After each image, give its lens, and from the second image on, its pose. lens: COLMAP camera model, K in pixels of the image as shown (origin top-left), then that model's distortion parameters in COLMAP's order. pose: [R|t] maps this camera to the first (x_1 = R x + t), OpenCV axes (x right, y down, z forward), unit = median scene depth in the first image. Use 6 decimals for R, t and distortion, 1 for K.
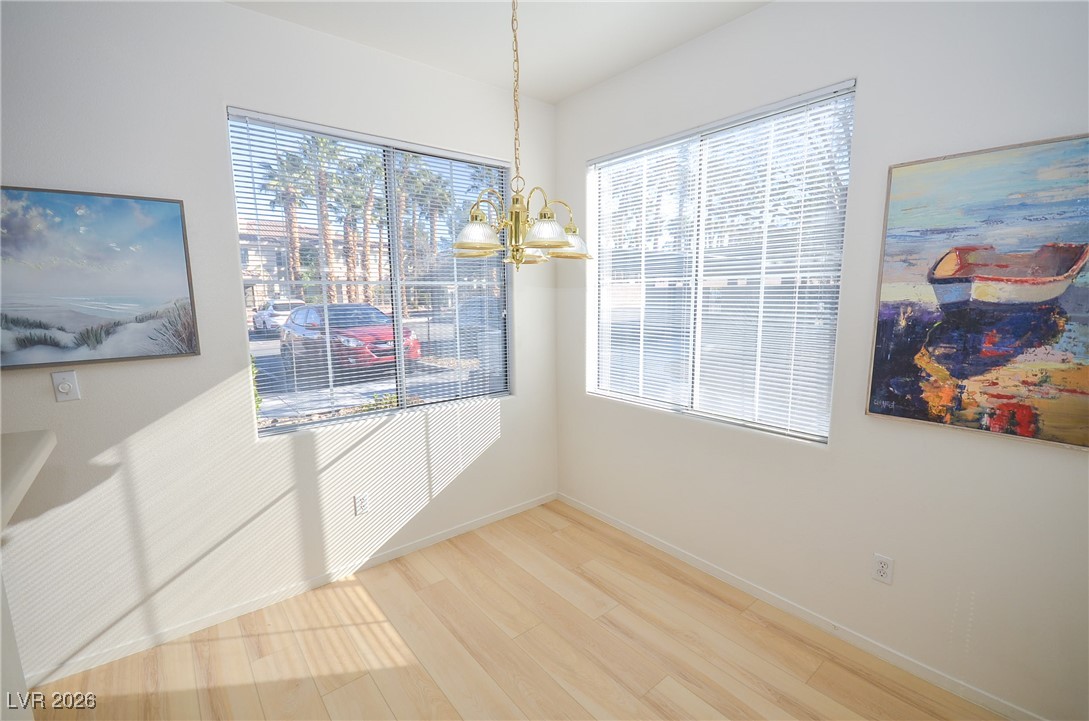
lens RADIAL K [[481.7, 0, 543.7], [0, 481.7, 362.3], [0, 0, 1]] dist [-0.005729, -0.005283]
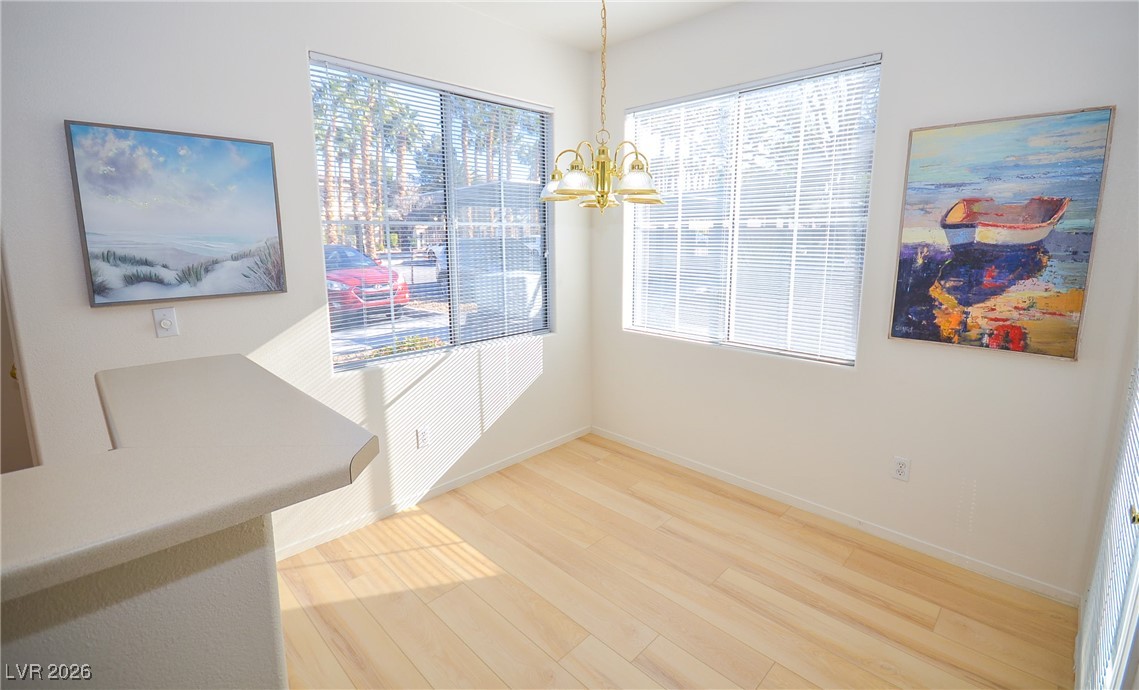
lens RADIAL K [[512.3, 0, 570.2], [0, 512.3, 316.1], [0, 0, 1]] dist [-0.007241, 0.001452]
pose [[0.994631, -0.010694, 0.102930, -0.219502], [0.009106, 0.999832, 0.015882, 0.023767], [-0.103082, -0.014859, 0.994562, -0.158615]]
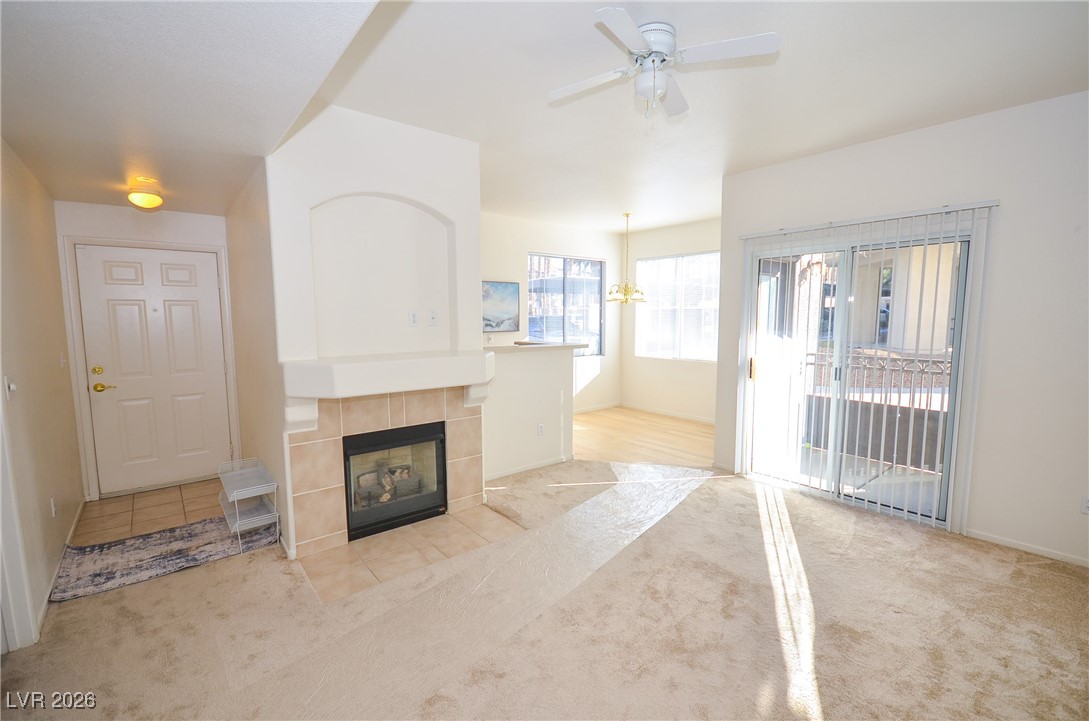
lens RADIAL K [[481.7, 0, 543.2], [0, 481.7, 363.5], [0, 0, 1]] dist [-0.005729, -0.005283]
pose [[0.999980, 0.004716, -0.004261, -0.542866], [-0.004892, 0.999095, -0.042244, 0.318853], [0.004058, 0.042264, 0.999098, -2.073201]]
